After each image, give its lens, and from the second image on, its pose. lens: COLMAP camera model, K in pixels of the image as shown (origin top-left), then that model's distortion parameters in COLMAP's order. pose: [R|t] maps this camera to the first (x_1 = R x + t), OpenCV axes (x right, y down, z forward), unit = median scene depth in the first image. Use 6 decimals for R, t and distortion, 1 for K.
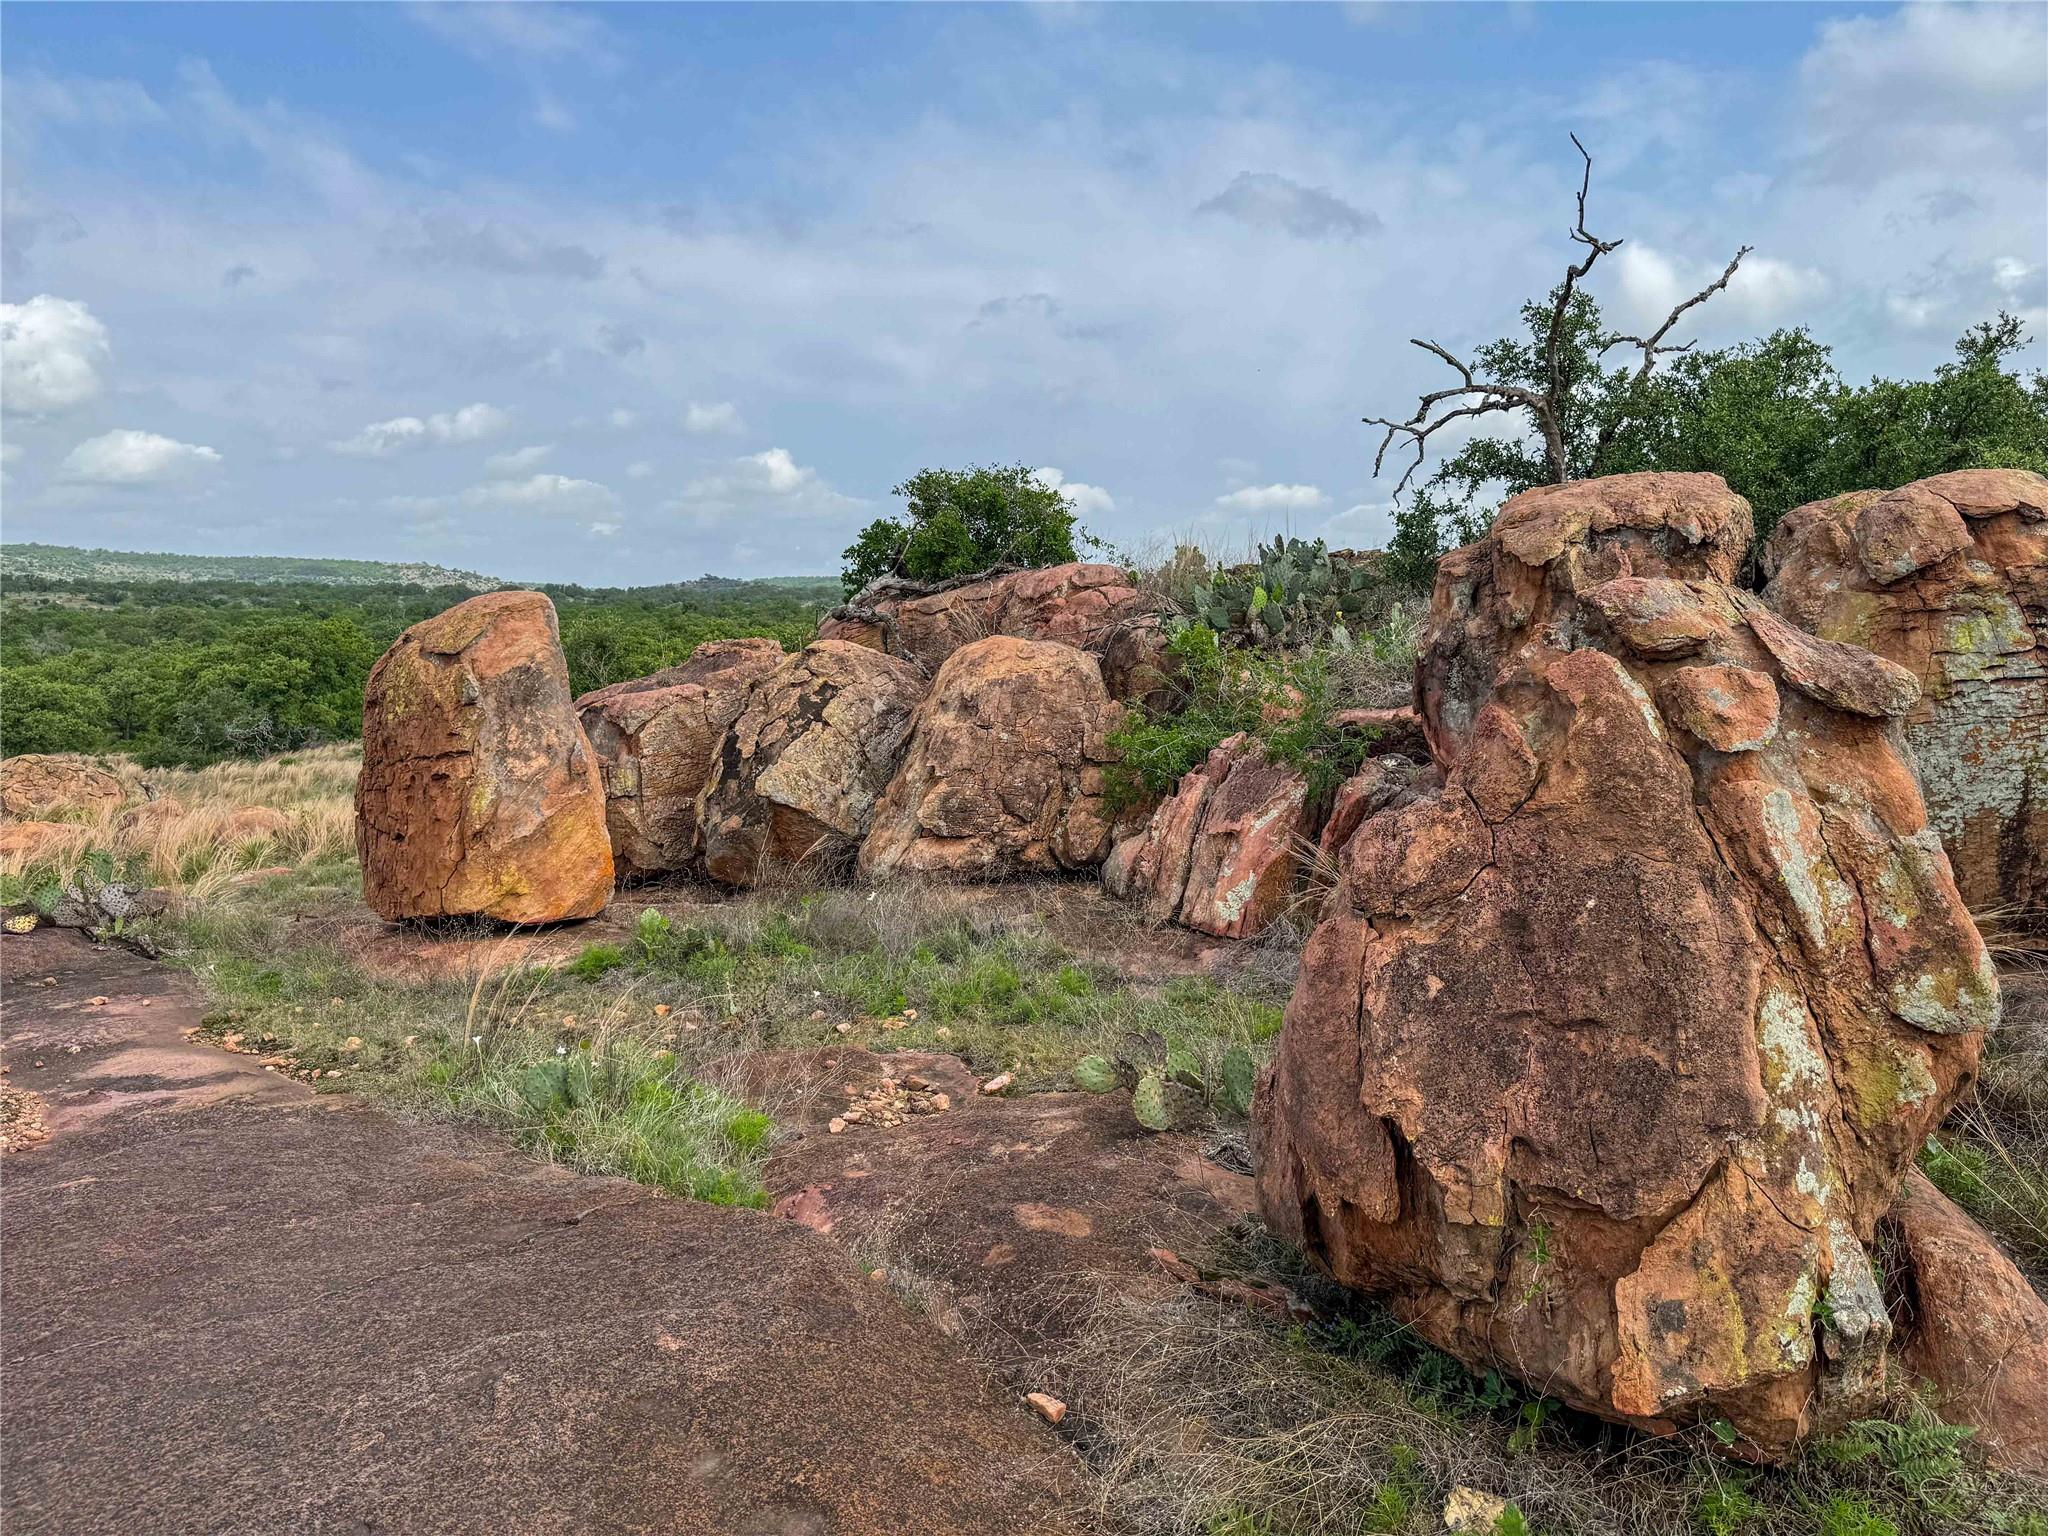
lens RADIAL K [[1432.0, 0, 1015.8], [0, 1432.0, 778.0], [0, 0, 1]] dist [0.051375, -0.042349]
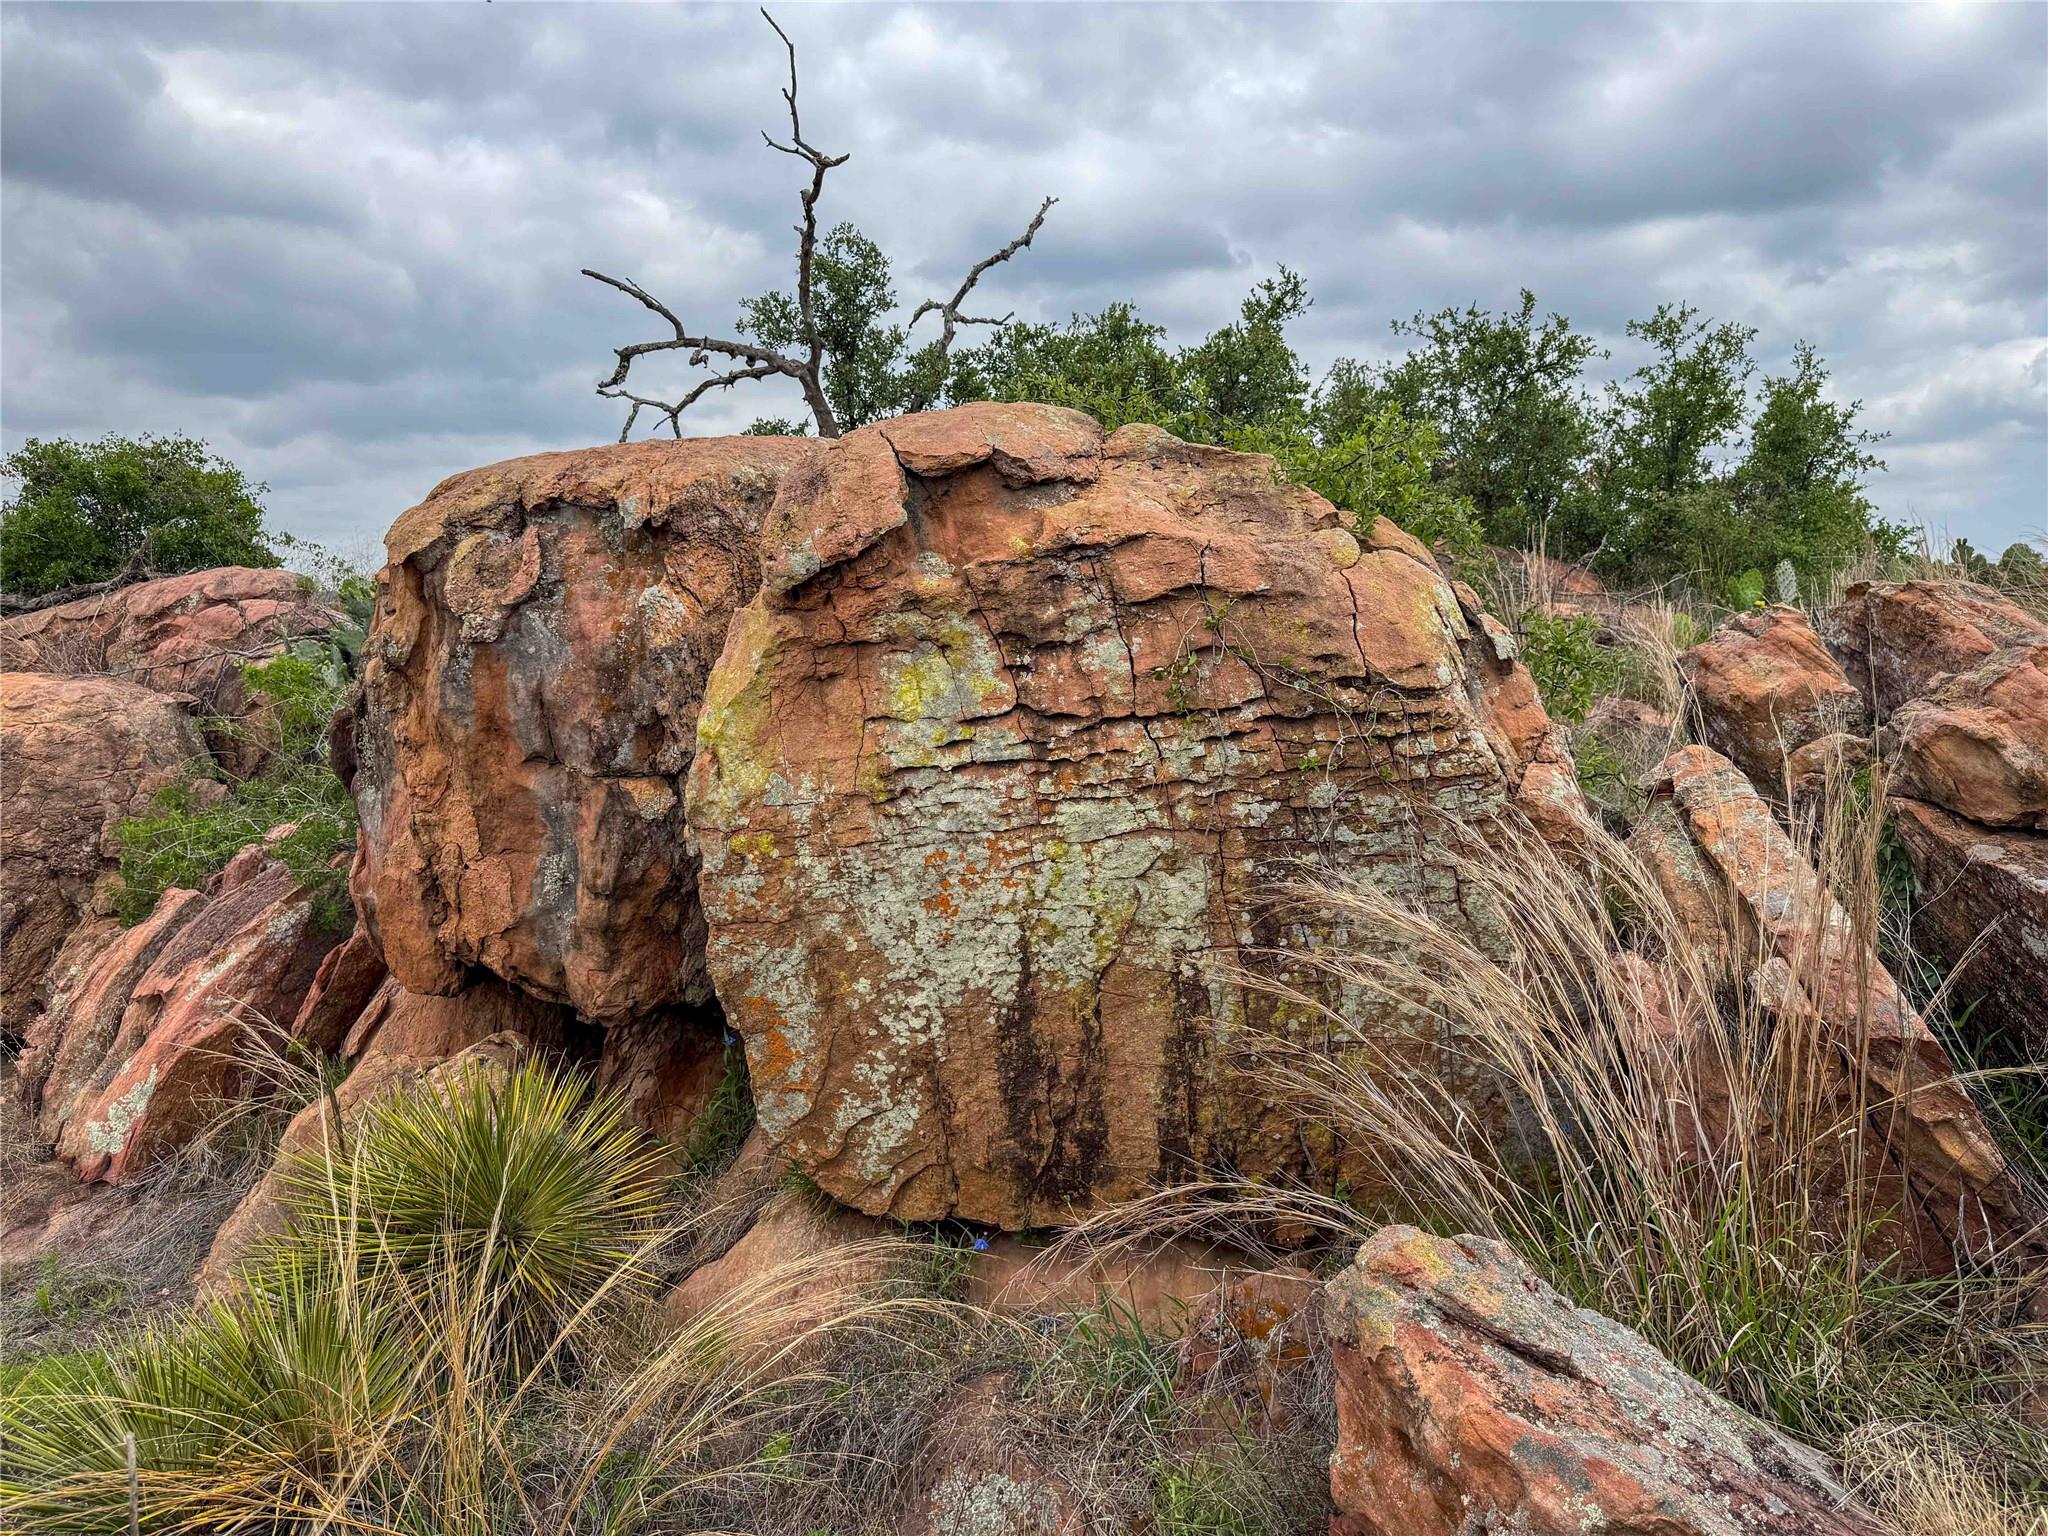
lens RADIAL K [[1432.0, 0, 1037.4], [0, 1432.0, 770.6], [0, 0, 1]] dist [0.051375, -0.042349]
pose [[0.955964, -0.037892, 0.291026, 0.531606], [0.042653, 0.999040, -0.010031, -0.057767], [-0.290367, 0.022003, 0.956662, 0.454225]]
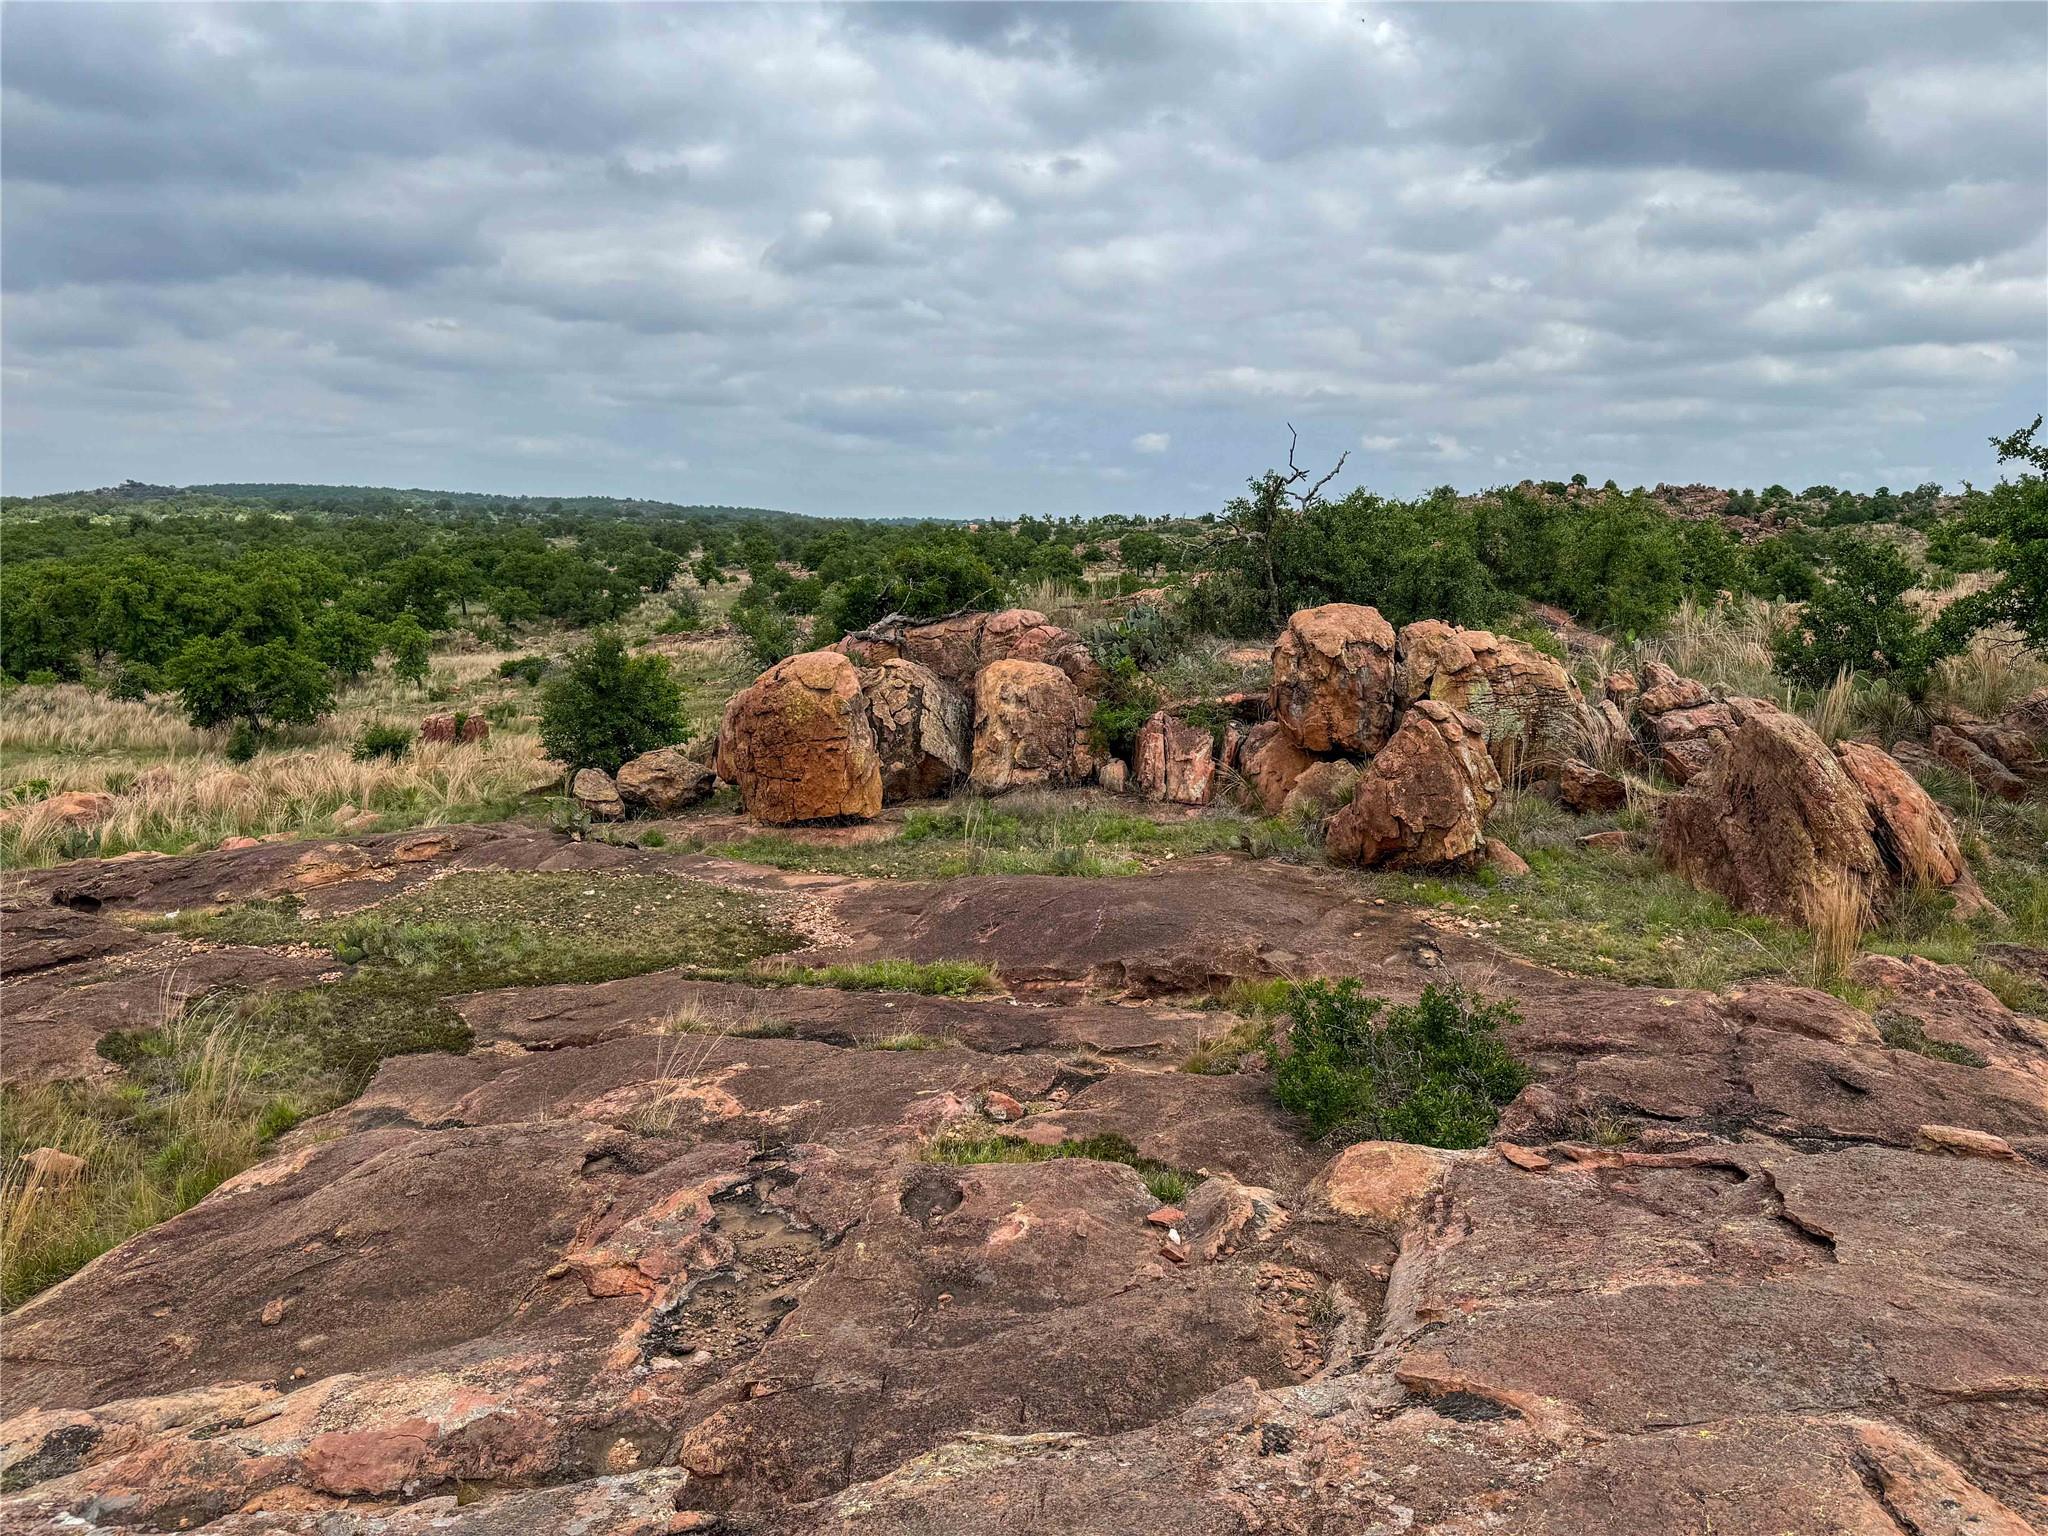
lens RADIAL K [[1432.0, 0, 1012.0], [0, 1432.0, 774.9], [0, 0, 1]] dist [0.051375, -0.042349]
pose [[0.946869, -0.047568, 0.318082, -1.324360], [0.030859, 0.997876, 0.057365, -0.121130], [-0.320135, -0.044501, 0.946326, -1.681528]]
